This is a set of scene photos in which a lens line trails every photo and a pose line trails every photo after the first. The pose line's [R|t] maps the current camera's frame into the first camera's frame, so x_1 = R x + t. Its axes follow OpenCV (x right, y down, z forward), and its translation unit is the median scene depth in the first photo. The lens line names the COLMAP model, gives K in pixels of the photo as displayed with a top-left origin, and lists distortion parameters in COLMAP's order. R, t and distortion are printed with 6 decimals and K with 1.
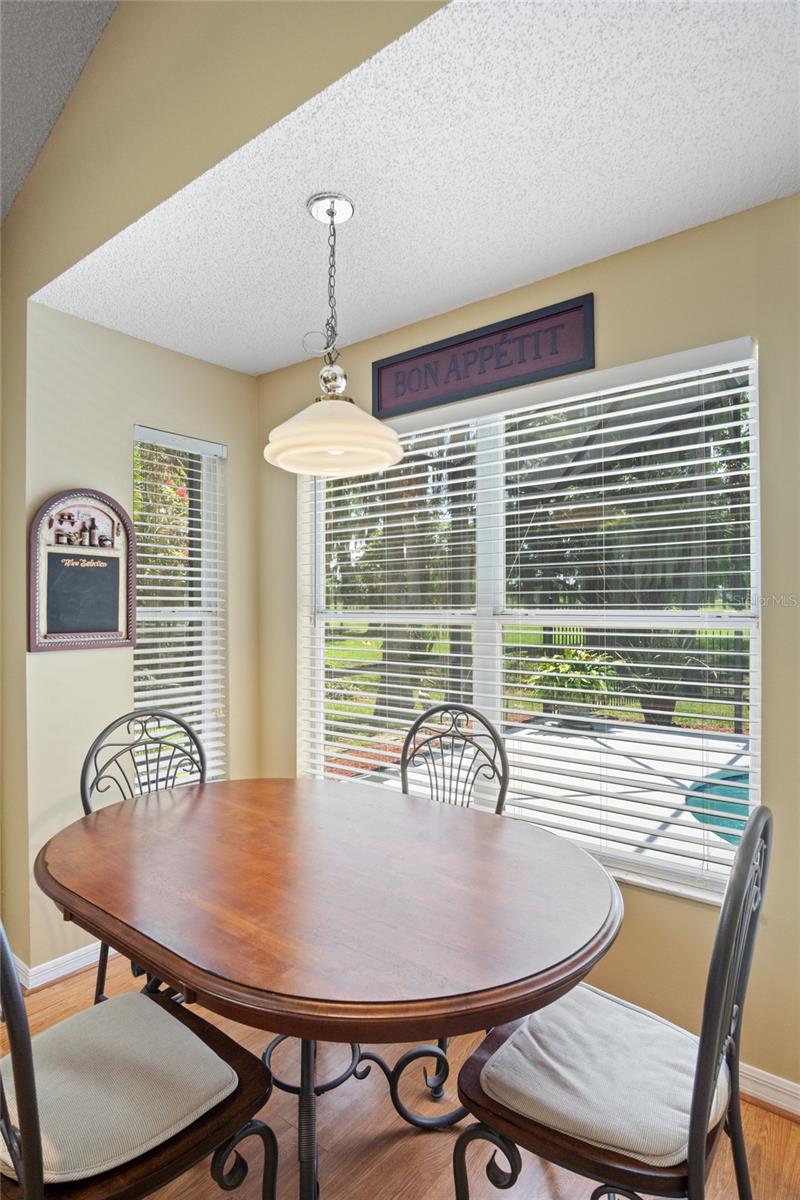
lens RADIAL K [[649.7, 0, 382.7], [0, 649.7, 598.1], [0, 0, 1]] dist [-0.030534, 0.008392]
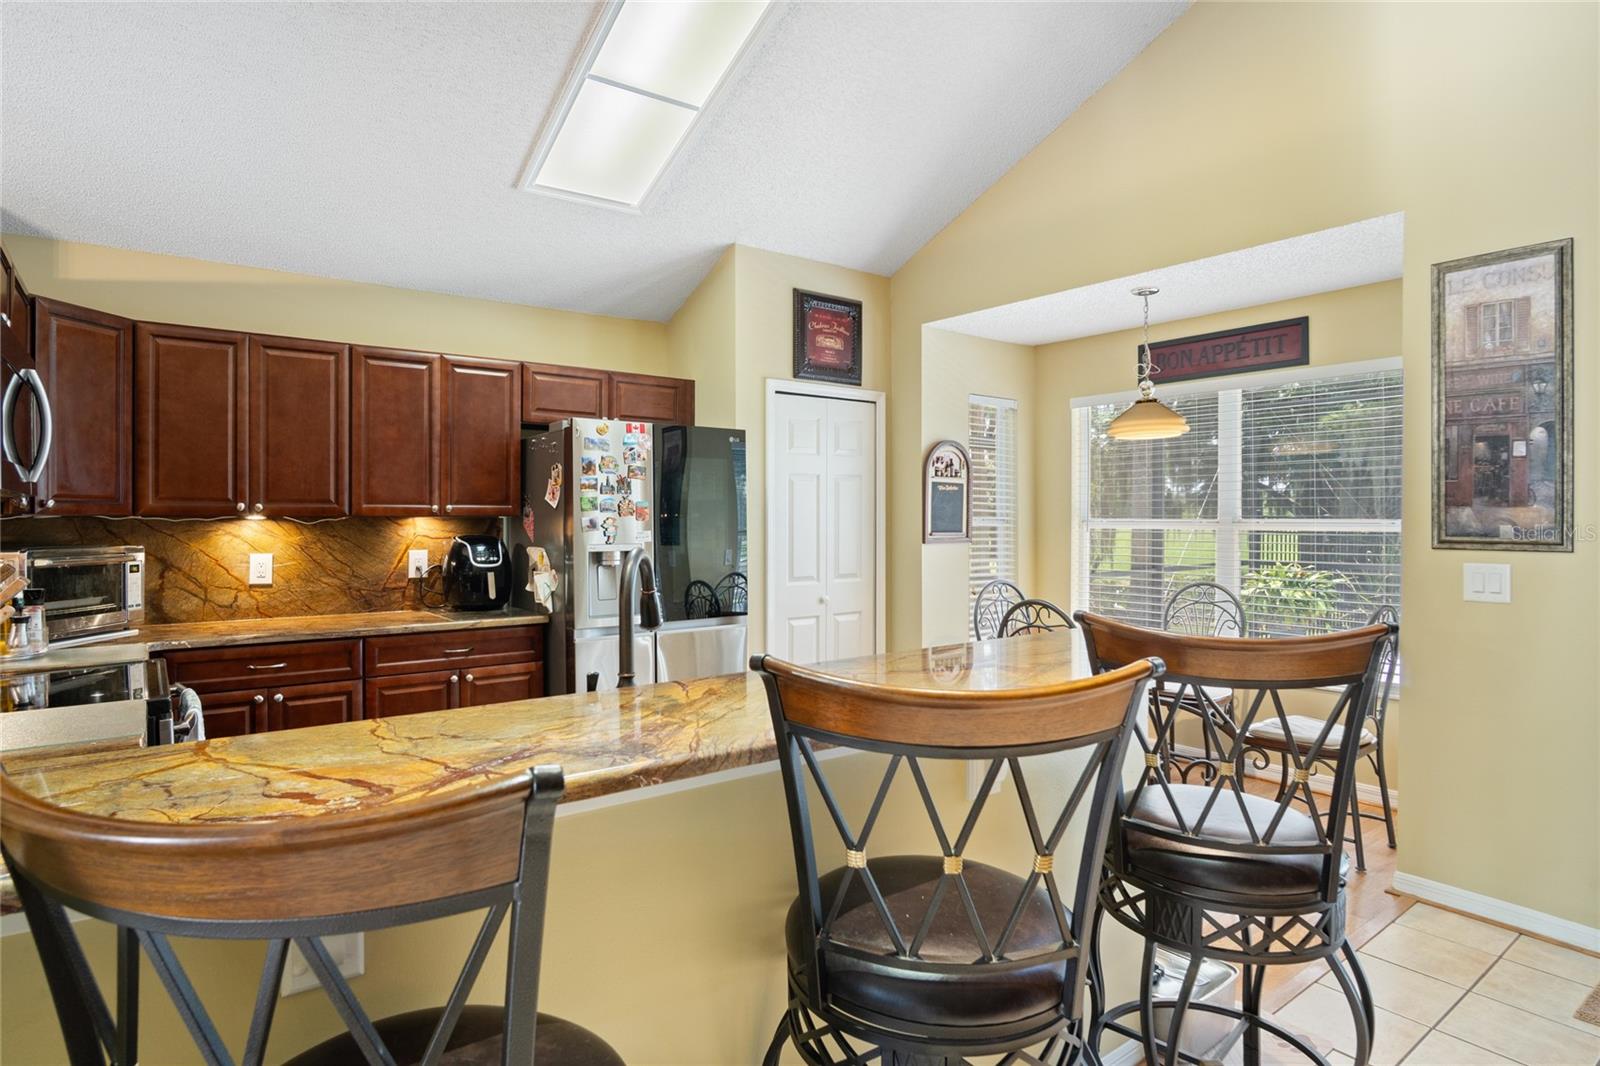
lens RADIAL K [[866.2, 0, 790.0], [0, 866.2, 517.5], [0, 0, 1]] dist [-0.030534, 0.008392]
pose [[0.973313, 0.003745, -0.229450, -0.353599], [-0.000826, 0.999918, 0.012815, -0.009414], [0.229479, -0.012284, 0.973236, -1.113002]]
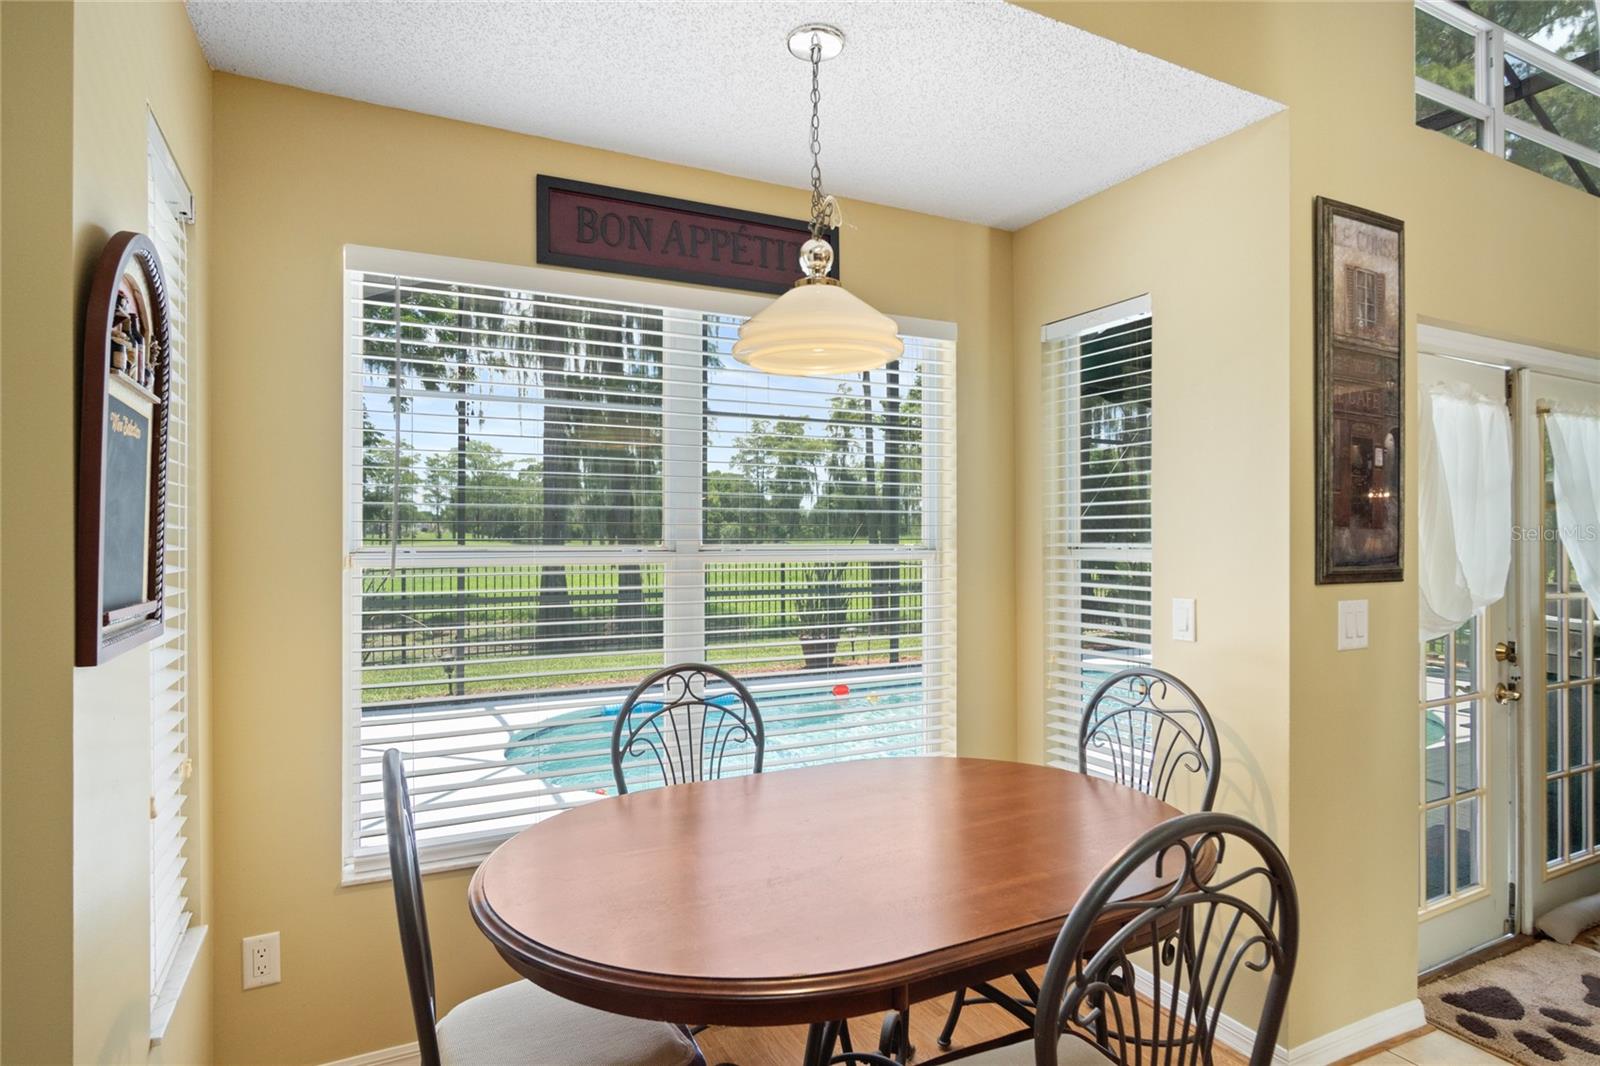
lens RADIAL K [[866.2, 0, 786.1], [0, 866.2, 526.0], [0, 0, 1]] dist [-0.030534, 0.008392]
pose [[0.398414, 0.007641, 0.917174, -0.783929], [-0.009270, 0.999948, -0.004304, -0.002216], [-0.917159, -0.006788, 0.398464, 0.449667]]
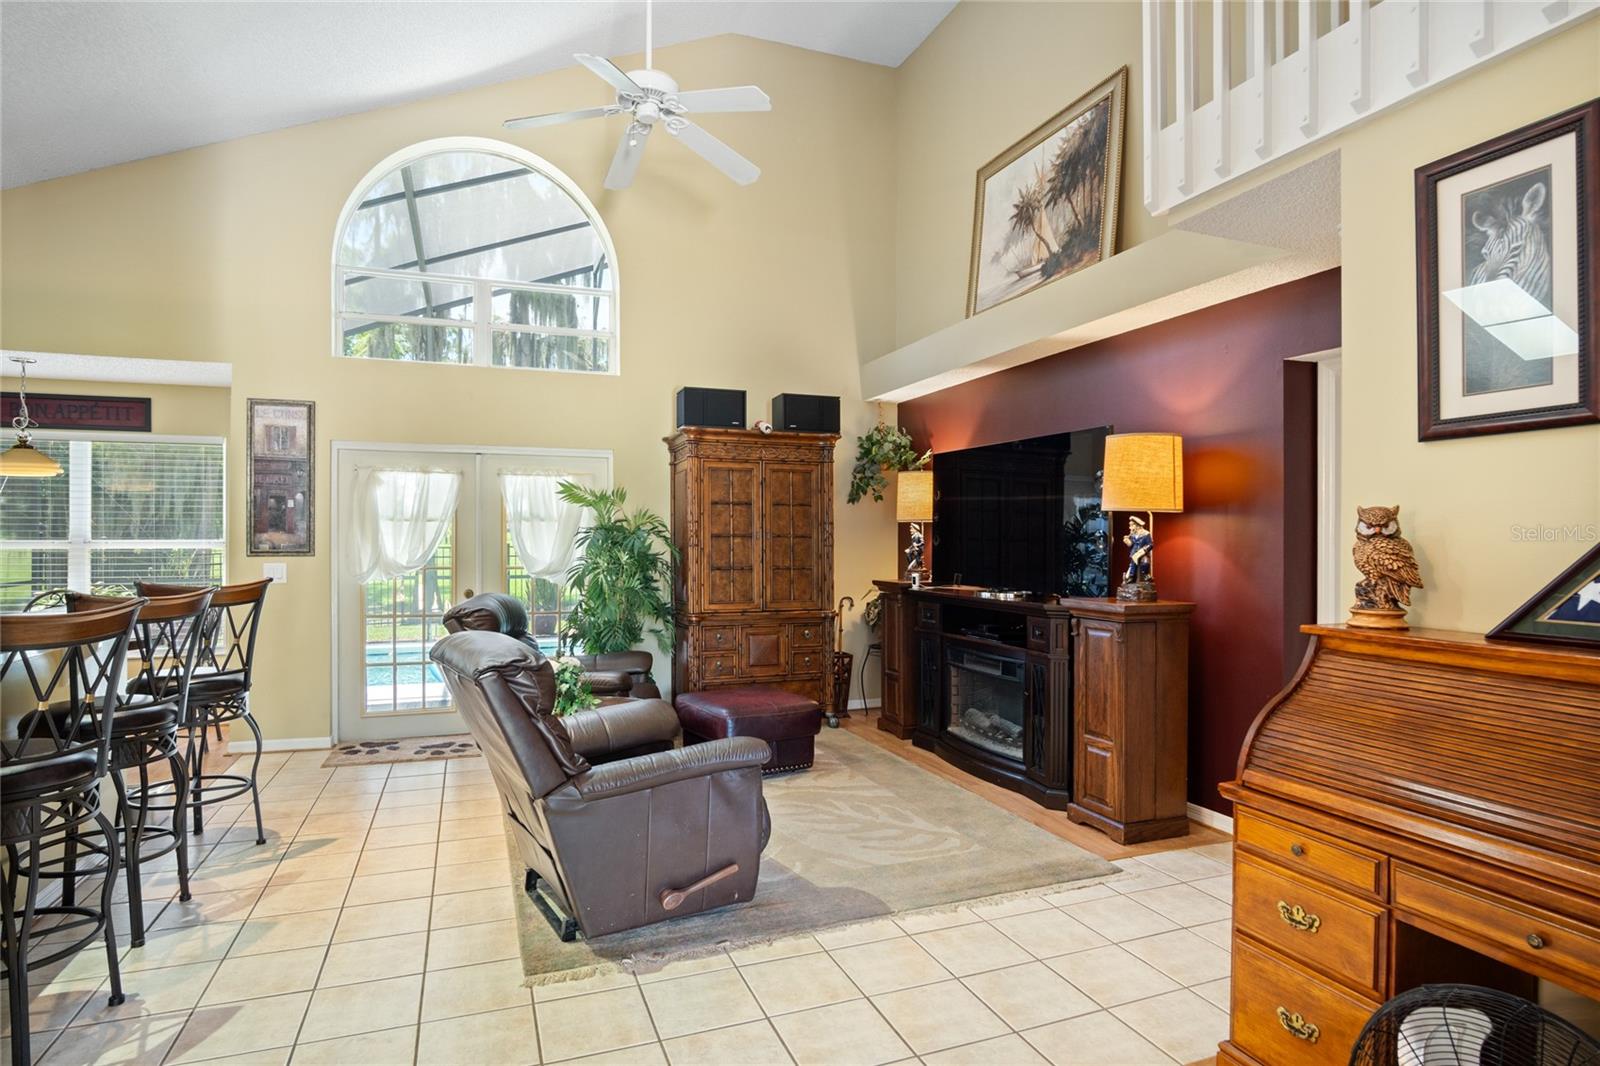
lens RADIAL K [[866.2, 0, 803.0], [0, 866.2, 539.8], [0, 0, 1]] dist [-0.030534, 0.008392]
pose [[0.488613, 0.001947, 0.872498, -0.966969], [-0.010935, 0.999933, 0.003892, -0.016180], [-0.872432, -0.011443, 0.488602, -2.045647]]
